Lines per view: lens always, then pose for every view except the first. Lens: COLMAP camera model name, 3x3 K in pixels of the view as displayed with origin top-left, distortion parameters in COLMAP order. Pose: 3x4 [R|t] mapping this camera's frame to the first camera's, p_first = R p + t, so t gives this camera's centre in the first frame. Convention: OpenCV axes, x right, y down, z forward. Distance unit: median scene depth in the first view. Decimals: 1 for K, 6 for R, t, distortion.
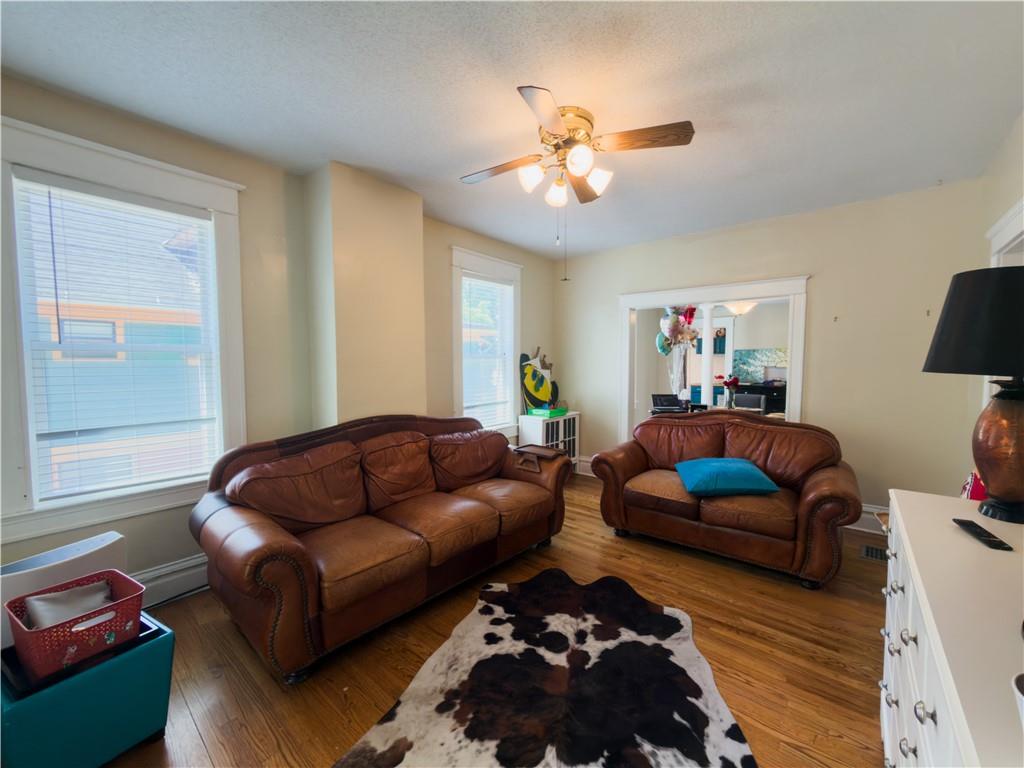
lens RADIAL K [[411.1, 0, 512.0], [0, 411.1, 384.0], [0, 0, 1]] dist [0.000876, 0.000059]
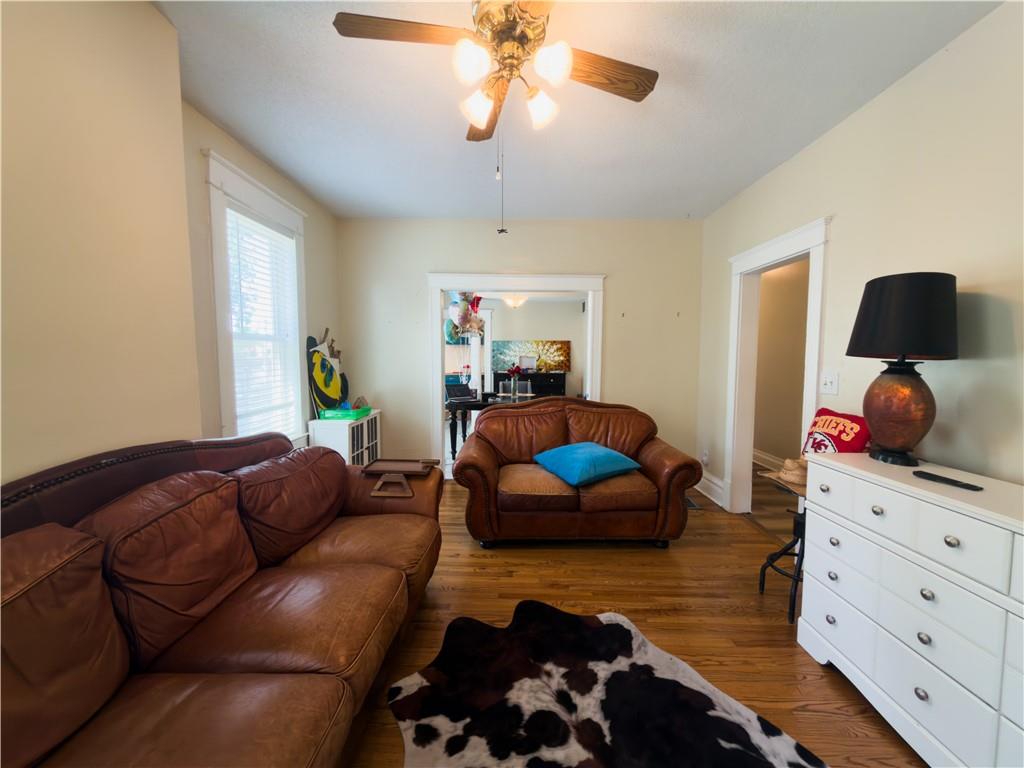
lens RADIAL K [[408.9, 0, 512.0], [0, 408.9, 384.0], [0, 0, 1]] dist [-0.001447, -0.000043]
pose [[0.769867, -0.039739, 0.636965, -0.283384], [0.025980, 0.999184, 0.030937, -0.003531], [-0.637675, -0.007269, 0.770271, 0.364736]]
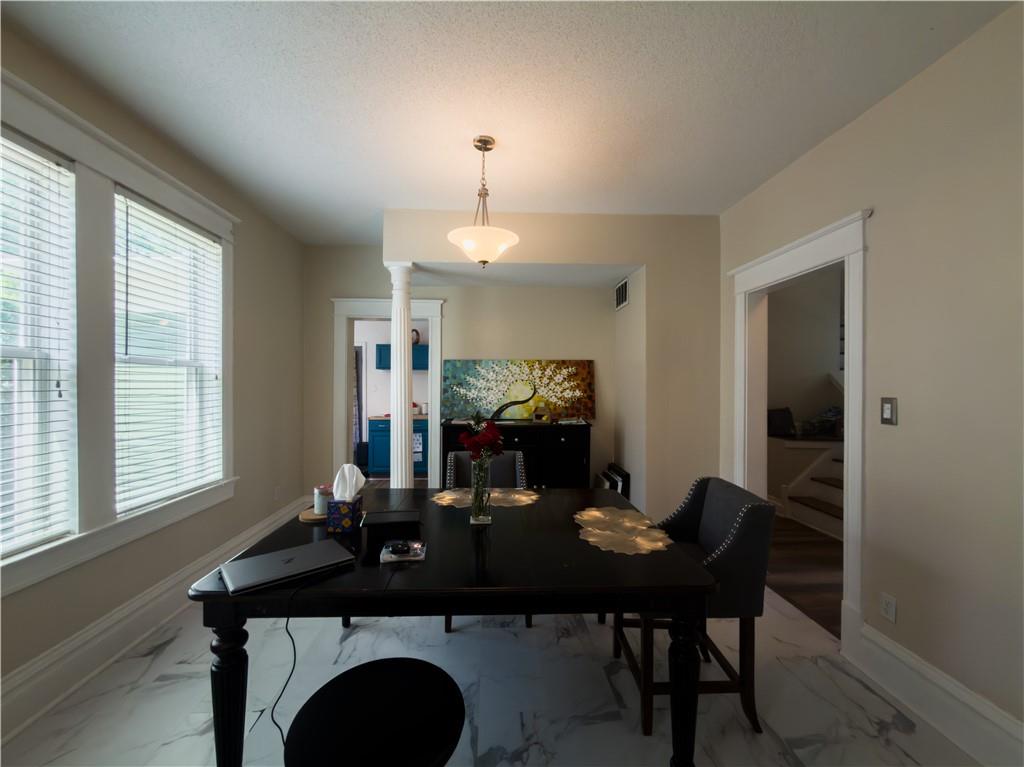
lens RADIAL K [[411.1, 0, 512.0], [0, 411.1, 383.5], [0, 0, 1]] dist [0.000876, 0.000059]
pose [[0.731532, 0.004306, 0.681794, 0.599438], [0.027926, 0.998952, -0.036273, -0.073146], [-0.681235, 0.045574, 0.730645, 1.393282]]
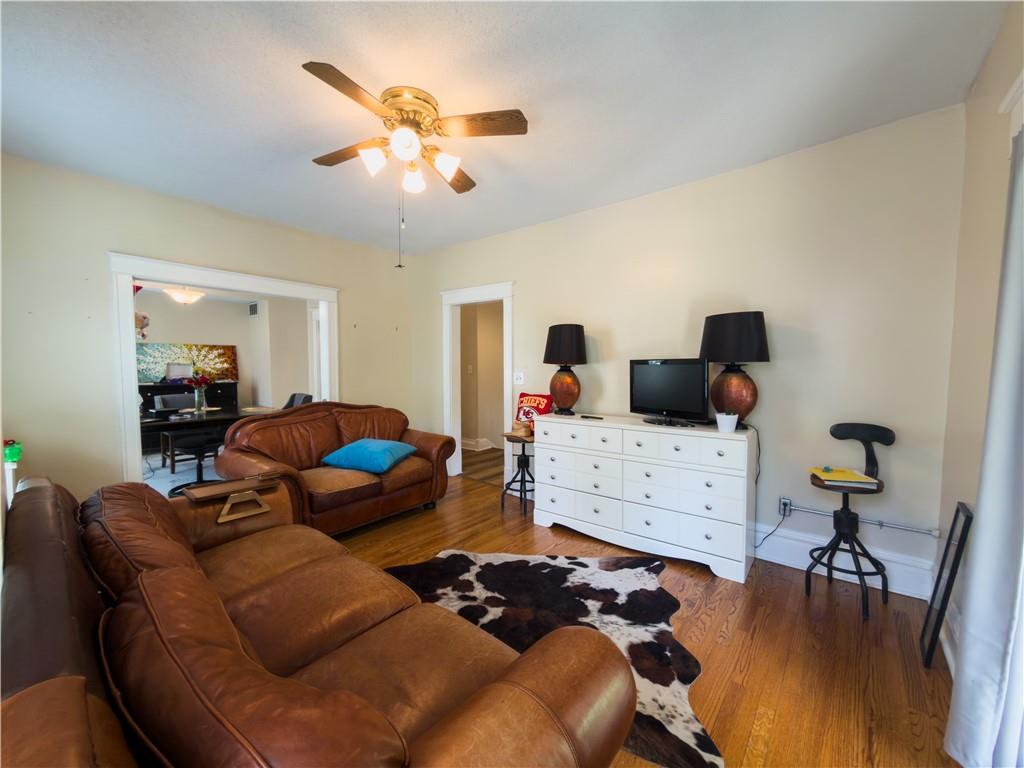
lens RADIAL K [[411.1, 0, 512.0], [0, 411.1, 384.0], [0, 0, 1]] dist [0.000876, 0.000059]
pose [[-0.022433, -0.049302, 0.998532, -0.709519], [0.047162, 0.997619, 0.050317, -0.017487], [-0.998635, 0.048221, -0.020054, 0.663328]]
